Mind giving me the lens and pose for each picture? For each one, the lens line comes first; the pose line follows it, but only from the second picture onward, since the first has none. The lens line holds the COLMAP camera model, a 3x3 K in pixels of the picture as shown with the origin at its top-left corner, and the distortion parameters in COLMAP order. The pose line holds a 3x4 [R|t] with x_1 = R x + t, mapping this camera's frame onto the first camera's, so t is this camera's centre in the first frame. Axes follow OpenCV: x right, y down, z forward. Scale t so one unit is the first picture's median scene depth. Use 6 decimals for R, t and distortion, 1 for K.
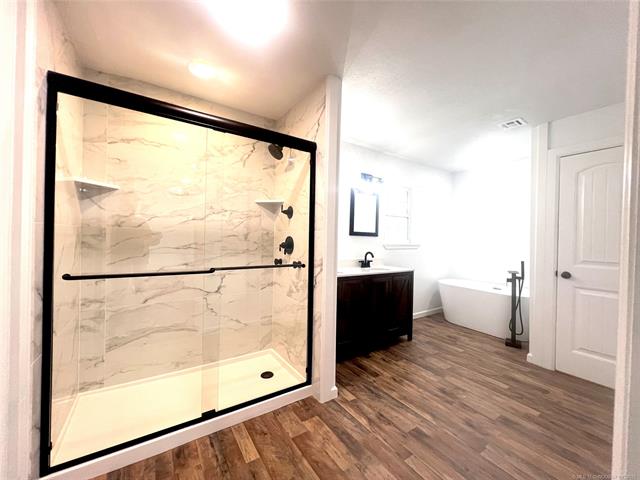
lens RADIAL K [[256.5, 0, 321.2], [0, 256.5, 239.7], [0, 0, 1]] dist [-0.002099, 0.000434]
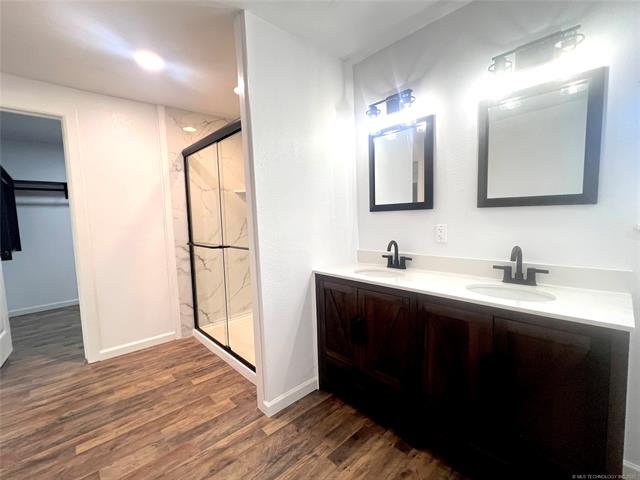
lens RADIAL K [[285.2, 0, 320.6], [0, 285.2, 241.1], [0, 0, 1]] dist [-0.003791, 0.000522]
pose [[0.160967, 0.058647, -0.985216, 0.626124], [0.027916, 0.997563, 0.063943, 0.002600], [0.986565, -0.037796, 0.158937, 0.689051]]
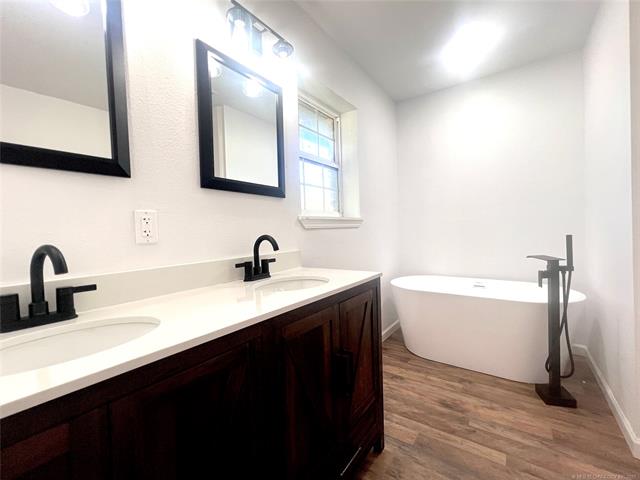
lens RADIAL K [[285.2, 0, 320.5], [0, 285.2, 238.6], [0, 0, 1]] dist [-0.003791, 0.000522]
pose [[0.932530, -0.060531, 0.355982, 0.128793], [0.050973, 0.998045, 0.036179, 0.045407], [-0.357476, -0.015592, 0.933792, 0.659845]]
